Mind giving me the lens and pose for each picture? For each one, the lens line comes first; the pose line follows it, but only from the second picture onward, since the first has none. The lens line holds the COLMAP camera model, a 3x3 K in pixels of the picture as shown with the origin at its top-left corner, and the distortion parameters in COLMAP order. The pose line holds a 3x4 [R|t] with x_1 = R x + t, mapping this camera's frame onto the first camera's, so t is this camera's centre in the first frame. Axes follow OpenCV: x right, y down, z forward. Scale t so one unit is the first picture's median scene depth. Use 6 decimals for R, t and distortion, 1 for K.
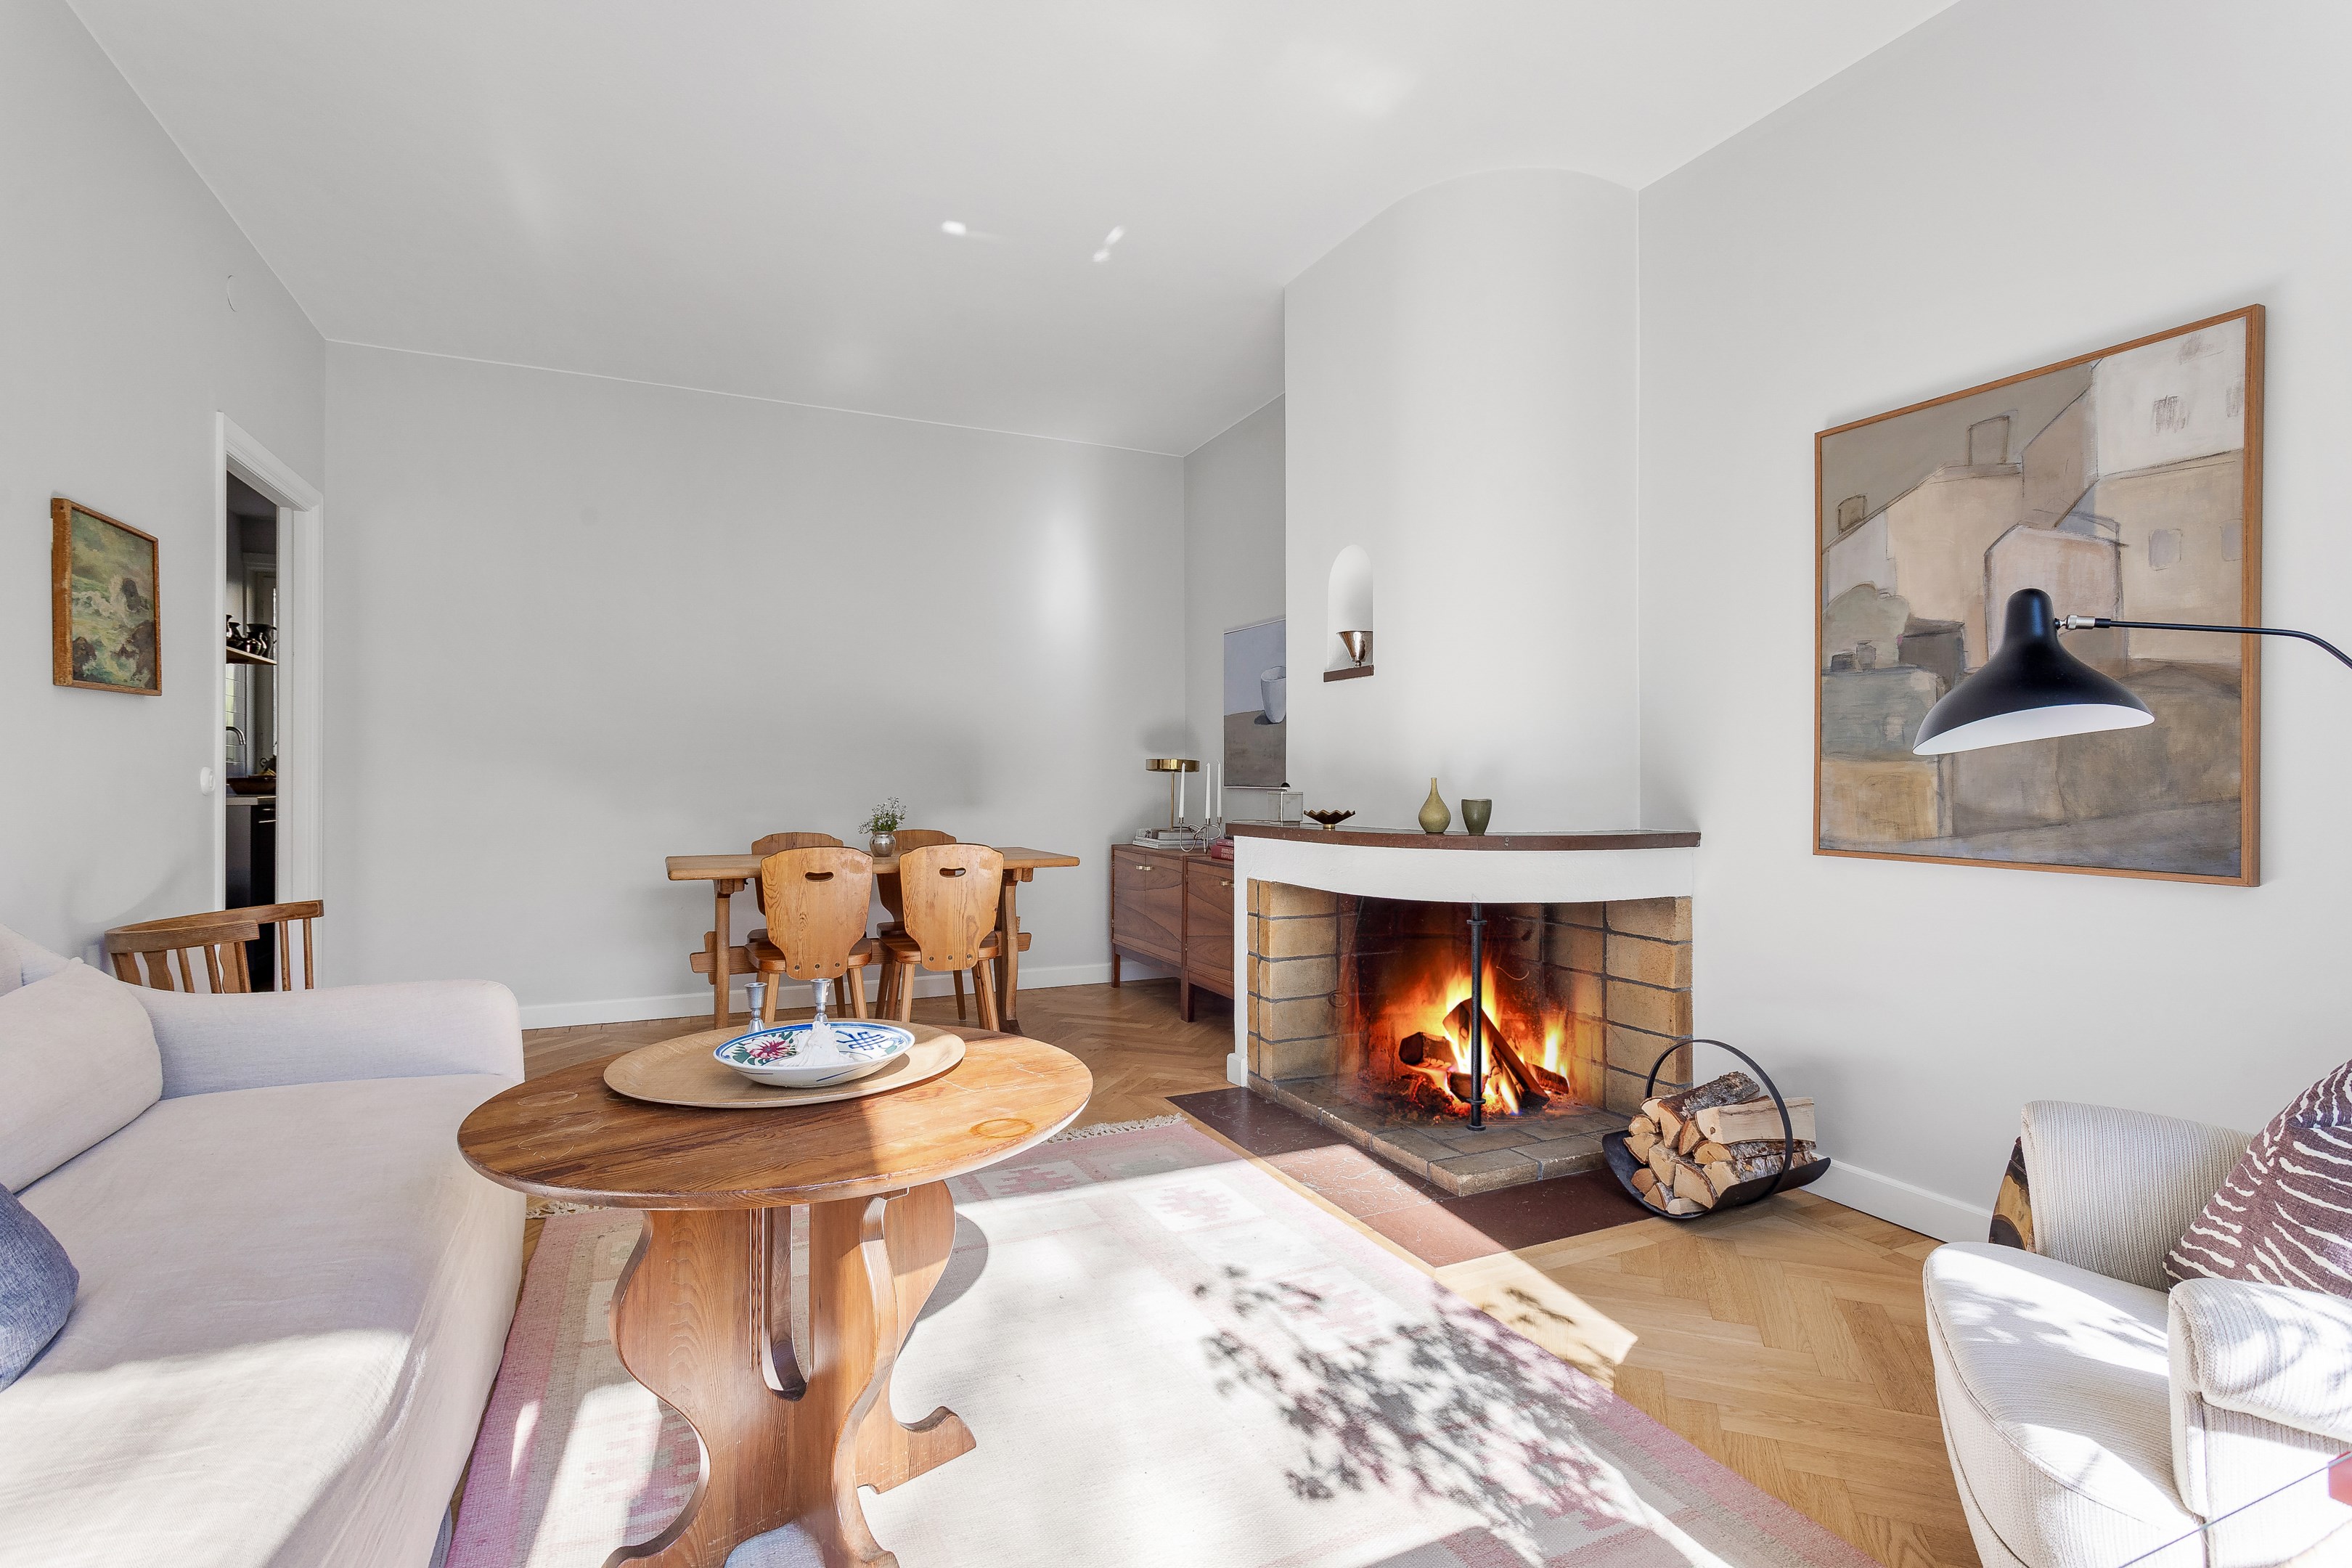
lens RADIAL K [[1104.9, 0, 1134.2], [0, 1104.9, 775.9], [0, 0, 1]] dist [0.001906, 0.000255]
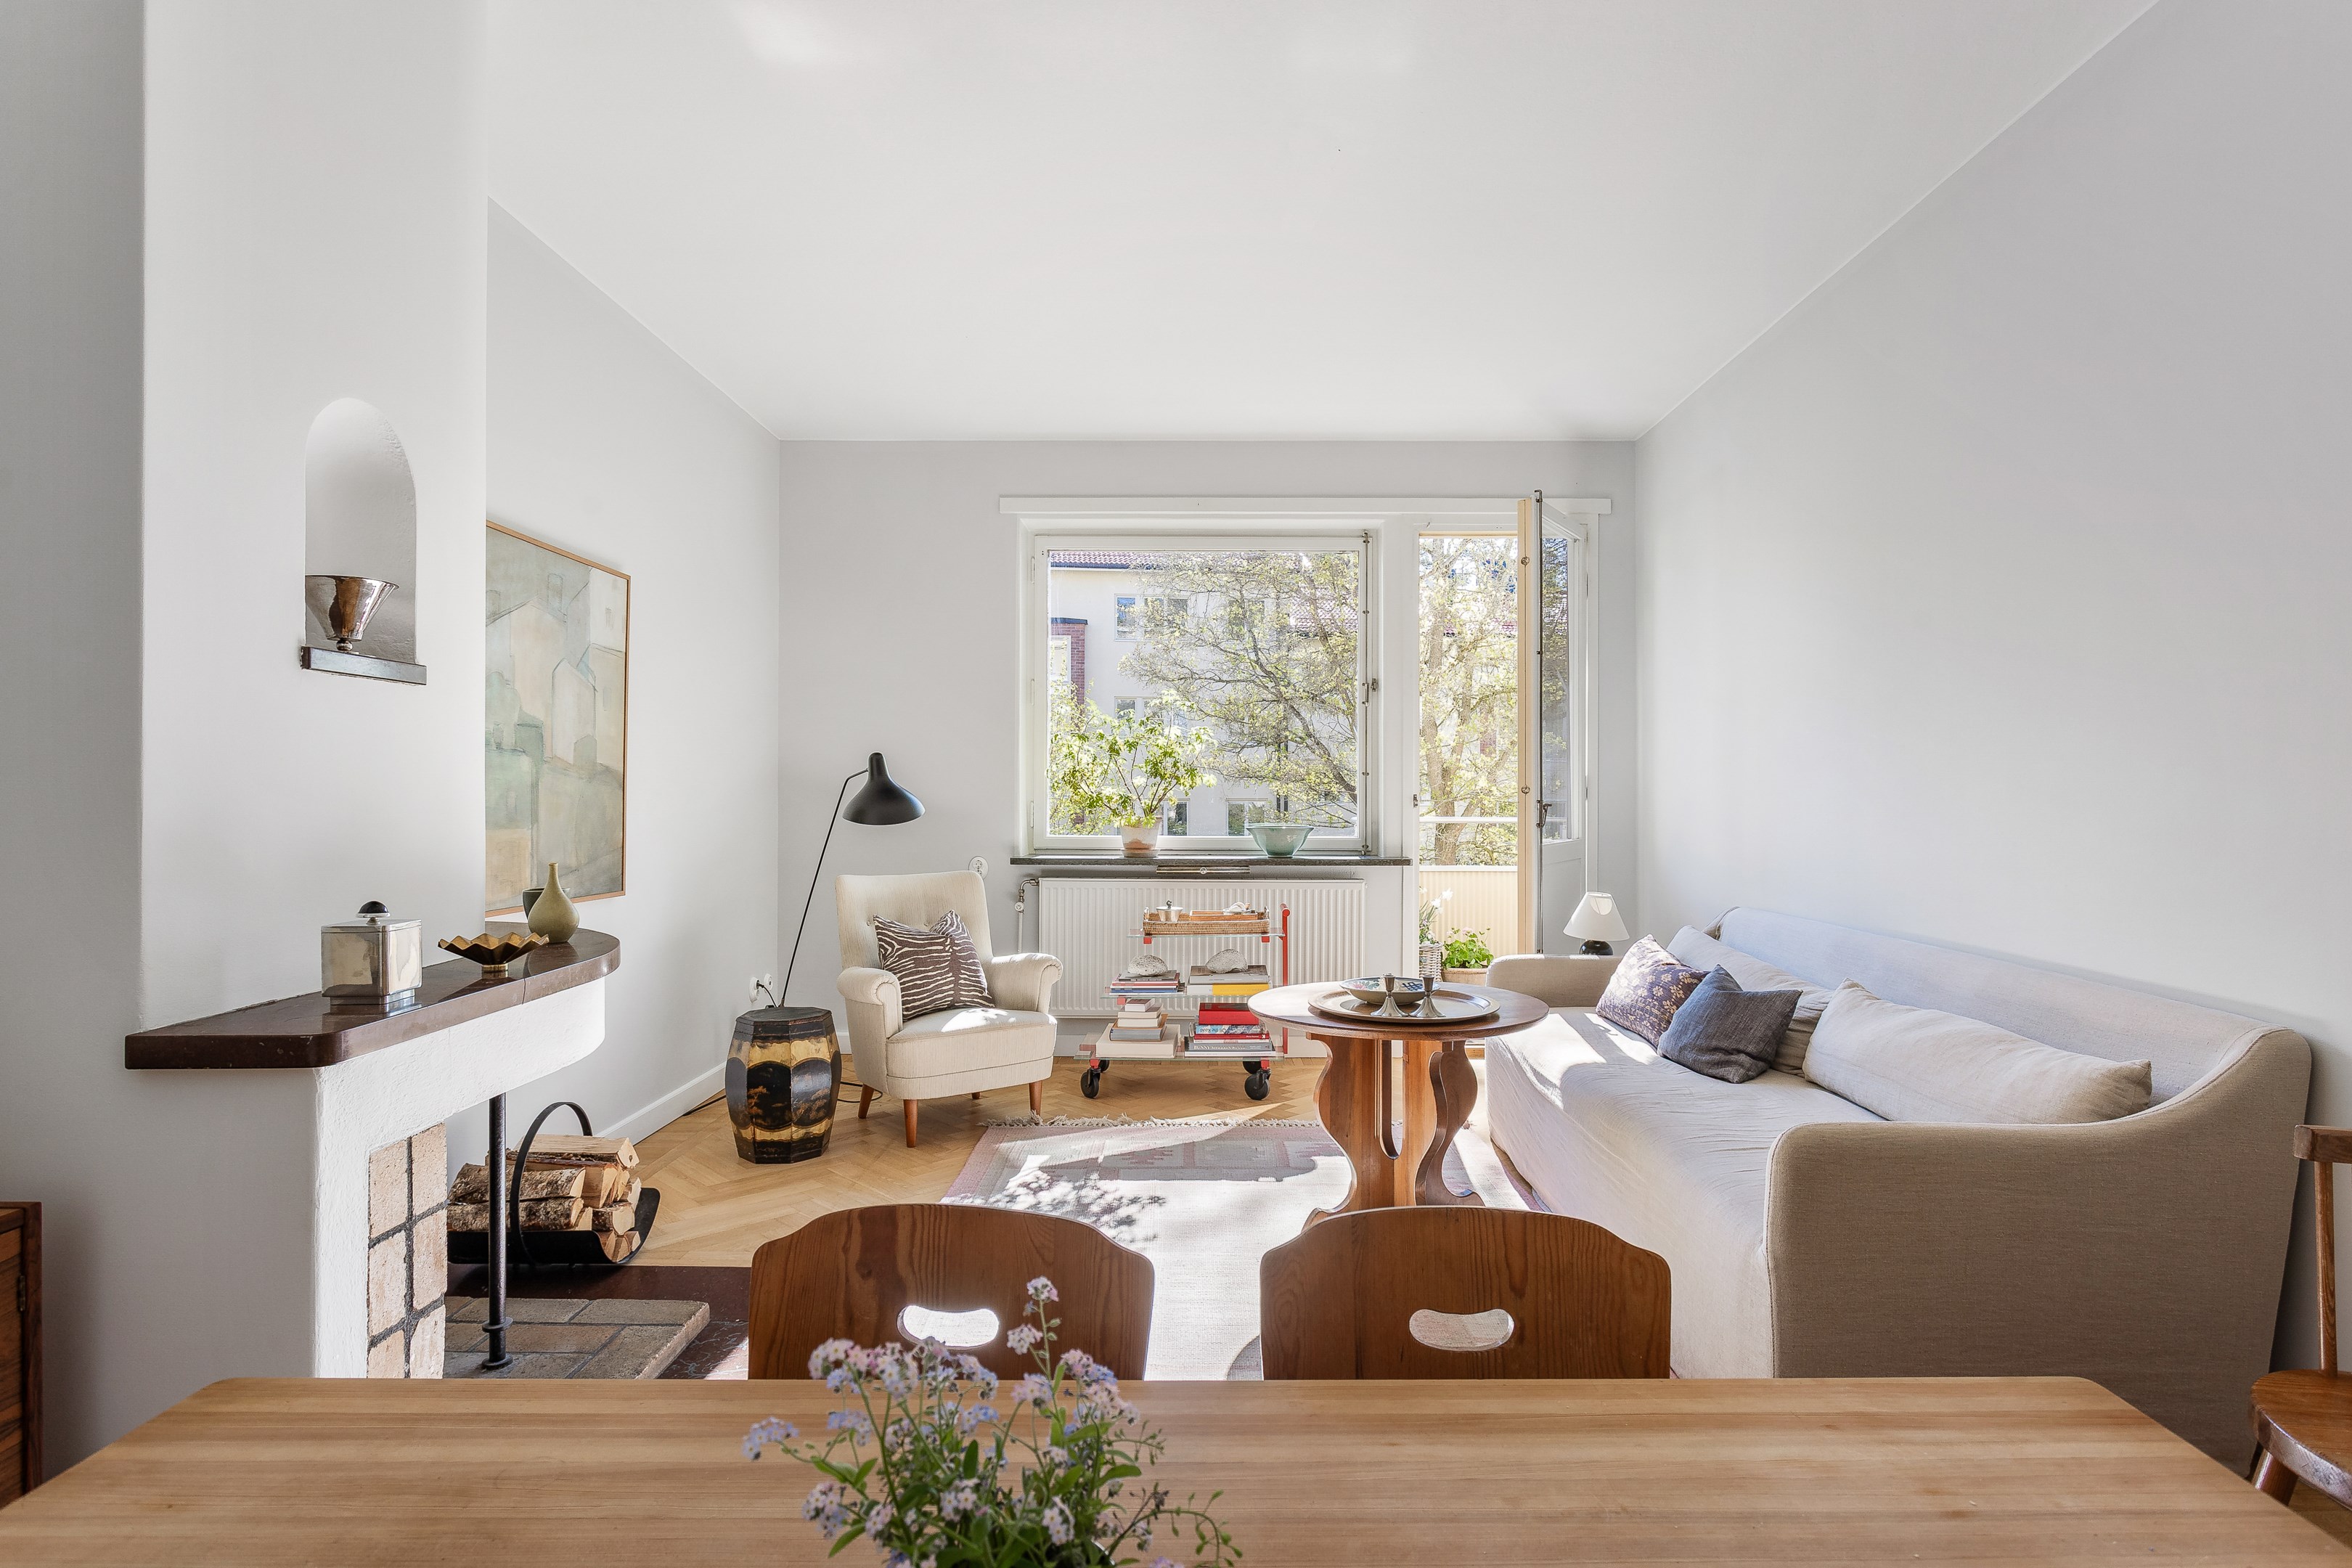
lens RADIAL K [[1203.2, 0, 1185.4], [0, 1203.2, 804.7], [0, 0, 1]] dist [-0.005157, 0.002607]
pose [[-0.910127, -0.001521, 0.414327, -0.551412], [0.002438, 0.999956, 0.009025, -0.055478], [-0.414322, 0.009224, -0.910084, 2.094291]]
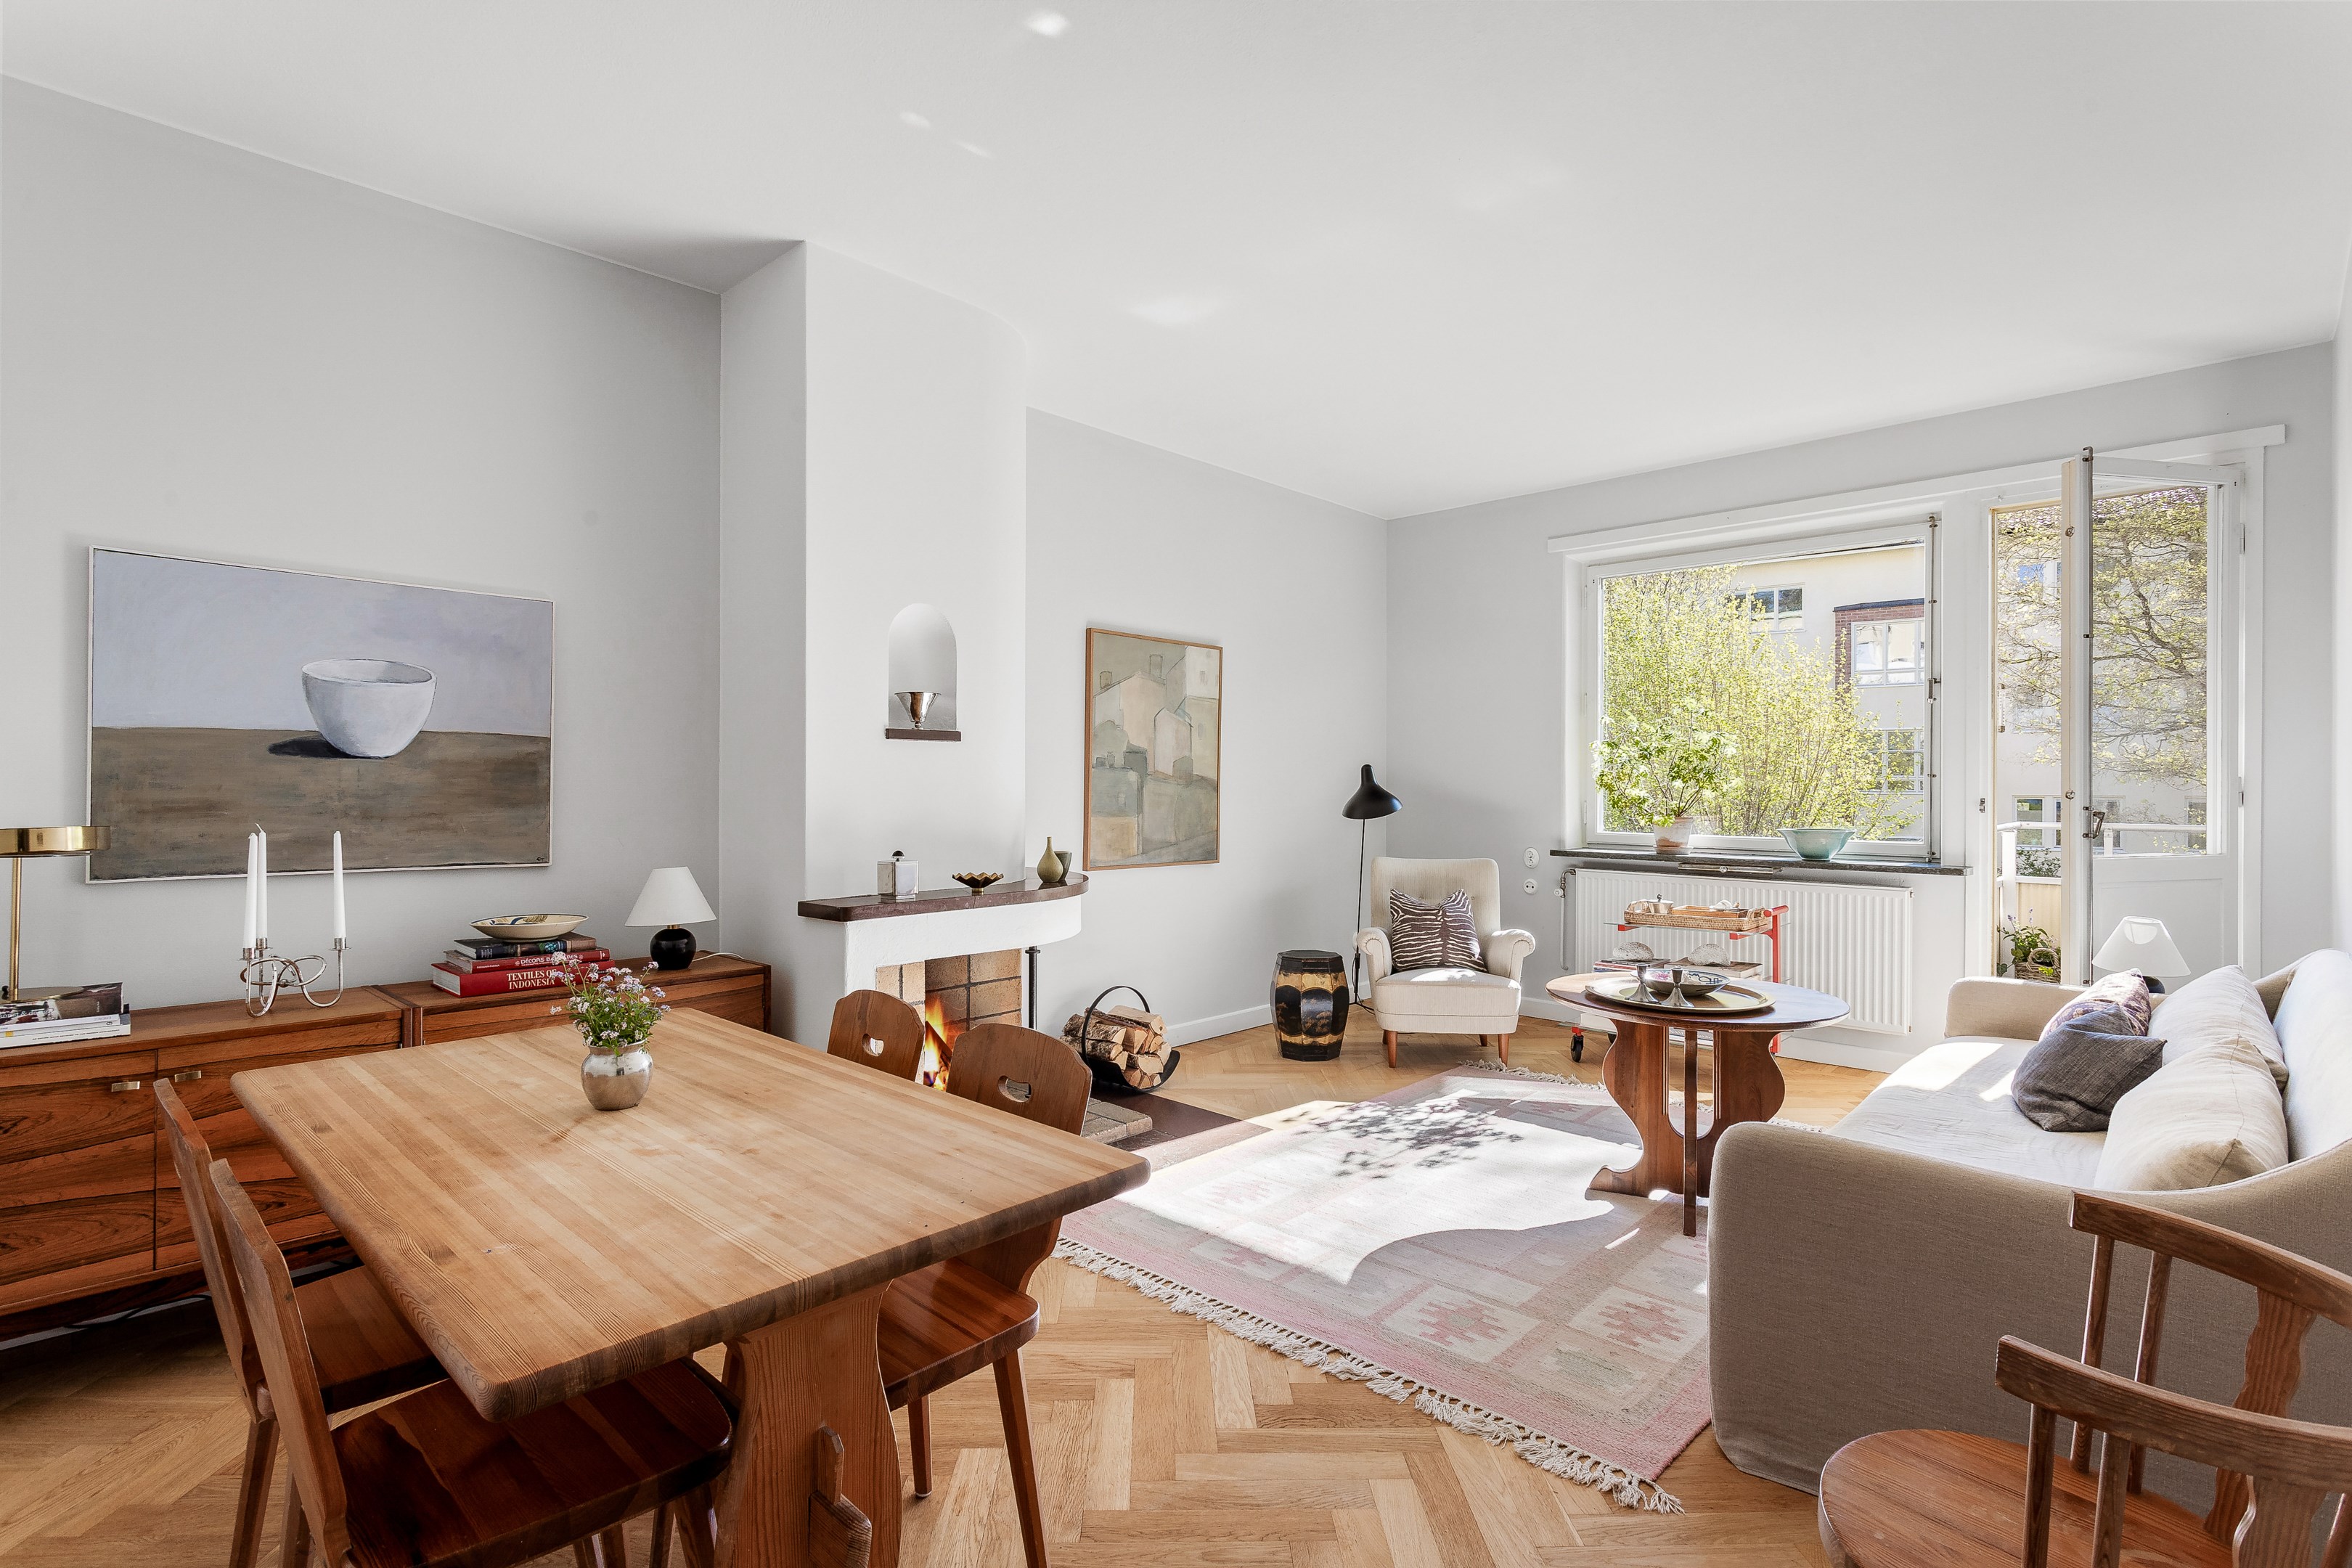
lens RADIAL K [[1104.9, 0, 1182.1], [0, 1104.9, 790.9], [0, 0, 1]] dist [0.001906, 0.000255]
pose [[-0.380063, -0.001970, 0.924958, -1.247407], [0.000113, 0.999998, 0.002176, -0.069821], [-0.924961, 0.000931, -0.380062, 1.827034]]
